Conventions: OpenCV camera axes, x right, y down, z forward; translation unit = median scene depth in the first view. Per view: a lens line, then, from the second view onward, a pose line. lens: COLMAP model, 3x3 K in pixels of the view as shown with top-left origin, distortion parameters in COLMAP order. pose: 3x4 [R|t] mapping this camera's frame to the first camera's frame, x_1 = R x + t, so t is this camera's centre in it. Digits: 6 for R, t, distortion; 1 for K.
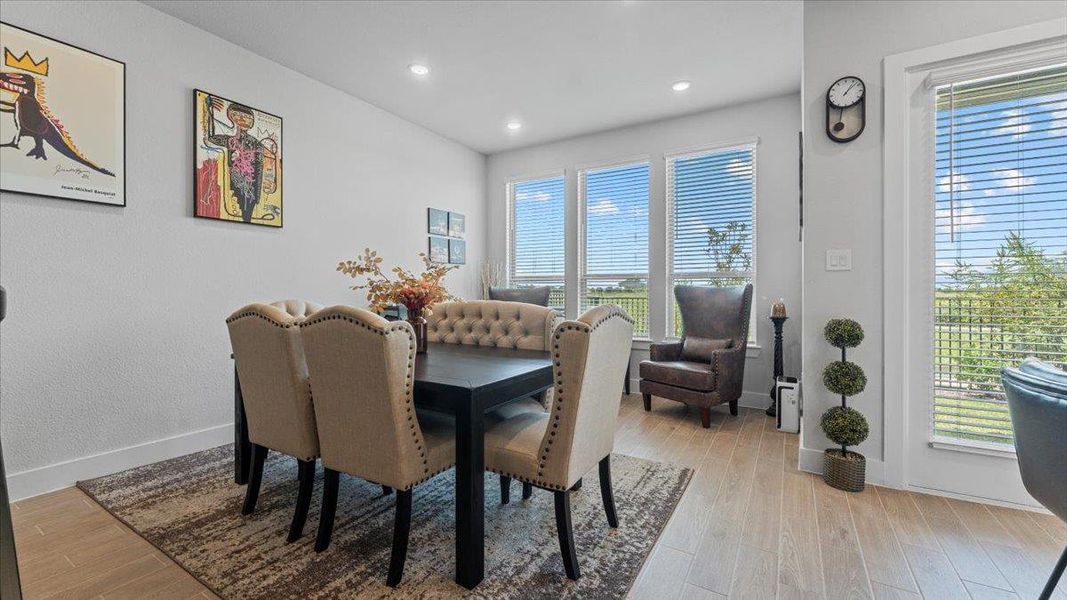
lens RADIAL K [[431.9, 0, 534.0], [0, 431.9, 297.6], [0, 0, 1]] dist [-0.001700, 0.000263]
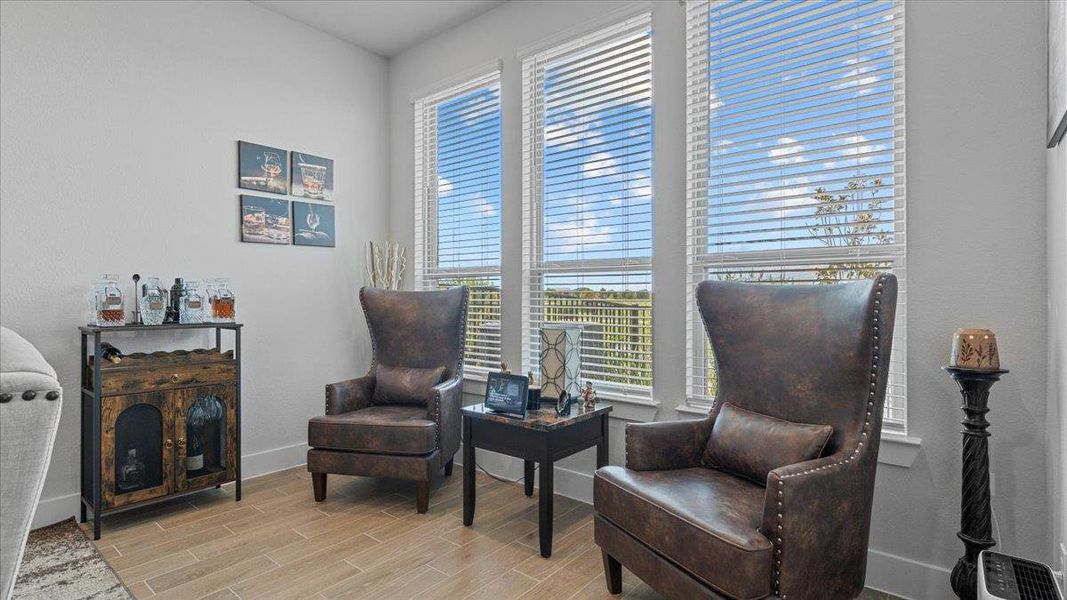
lens RADIAL K [[516.9, 0, 533.3], [0, 516.9, 298.6], [0, 0, 1]] dist [-0.005397, -0.000533]
pose [[0.989684, -0.000133, -0.143268, 0.247497], [-0.000866, 0.999976, -0.006908, -0.008124], [0.143265, 0.006961, 0.989660, 0.490145]]
